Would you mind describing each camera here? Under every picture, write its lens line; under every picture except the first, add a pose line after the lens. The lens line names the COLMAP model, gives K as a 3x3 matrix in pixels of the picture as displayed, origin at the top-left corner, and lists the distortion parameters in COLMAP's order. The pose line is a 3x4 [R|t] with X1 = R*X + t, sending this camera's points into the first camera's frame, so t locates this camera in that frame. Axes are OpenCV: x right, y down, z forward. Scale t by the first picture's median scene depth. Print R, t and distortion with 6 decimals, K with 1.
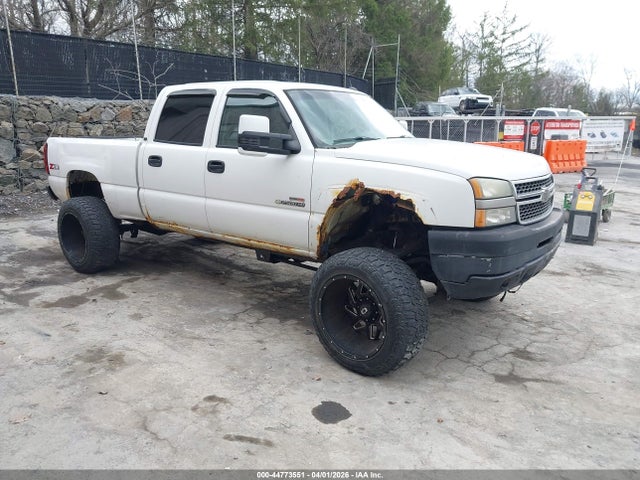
lens RADIAL K [[504.6, 0, 320.0], [0, 504.6, 240.0], [0, 0, 1]] dist [0.000973, -0.009517]
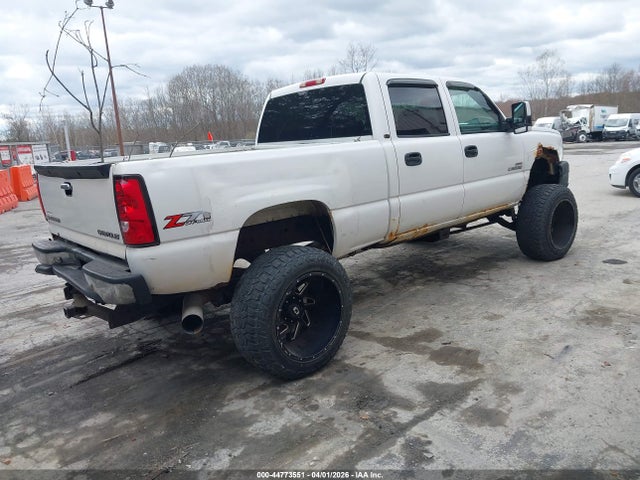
lens RADIAL K [[504.6, 0, 320.0], [0, 504.6, 240.0], [0, 0, 1]] dist [0.000973, -0.009517]
pose [[0.190144, -0.227423, 0.955052, -1.219938], [0.284093, 0.943926, 0.168213, -0.218705], [-0.939753, 0.239339, 0.244091, 0.990923]]
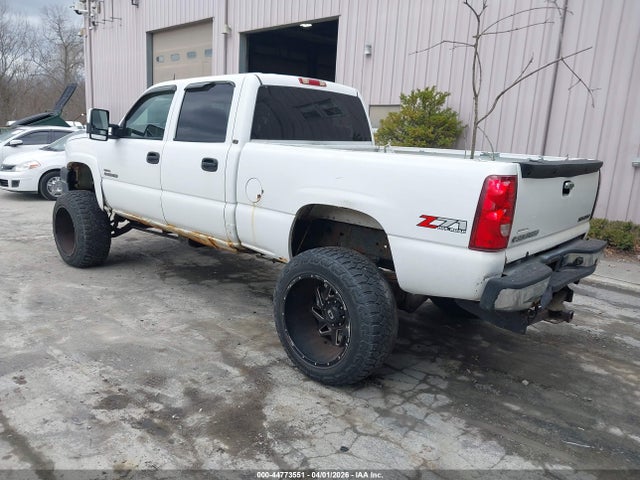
lens RADIAL K [[504.6, 0, 320.0], [0, 504.6, 240.0], [0, 0, 1]] dist [0.000973, -0.009517]
pose [[-0.993589, -0.077531, 0.082280, -0.352413], [-0.035813, 0.906170, 0.421395, -0.469046], [-0.107231, 0.415747, -0.903137, 2.121901]]
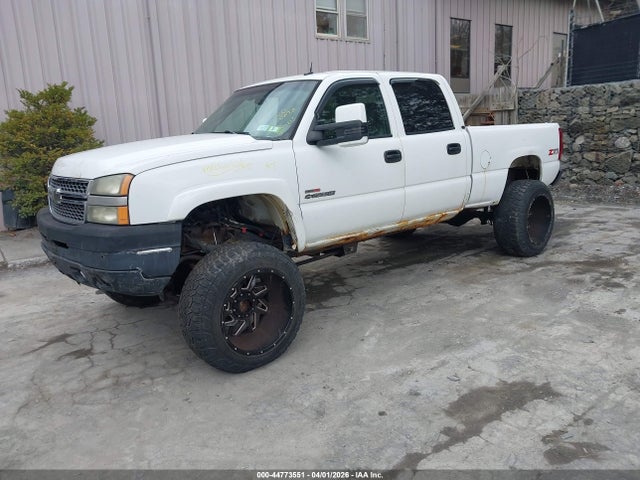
lens RADIAL K [[514.1, 0, 308.8], [0, 514.1, 241.2], [0, 0, 1]] dist [-0.001789, 0.000048]
pose [[-0.237367, 0.206573, -0.949202, 0.989193], [-0.167519, 0.953785, 0.249462, -0.253538], [0.956867, 0.218224, -0.191792, 1.289029]]
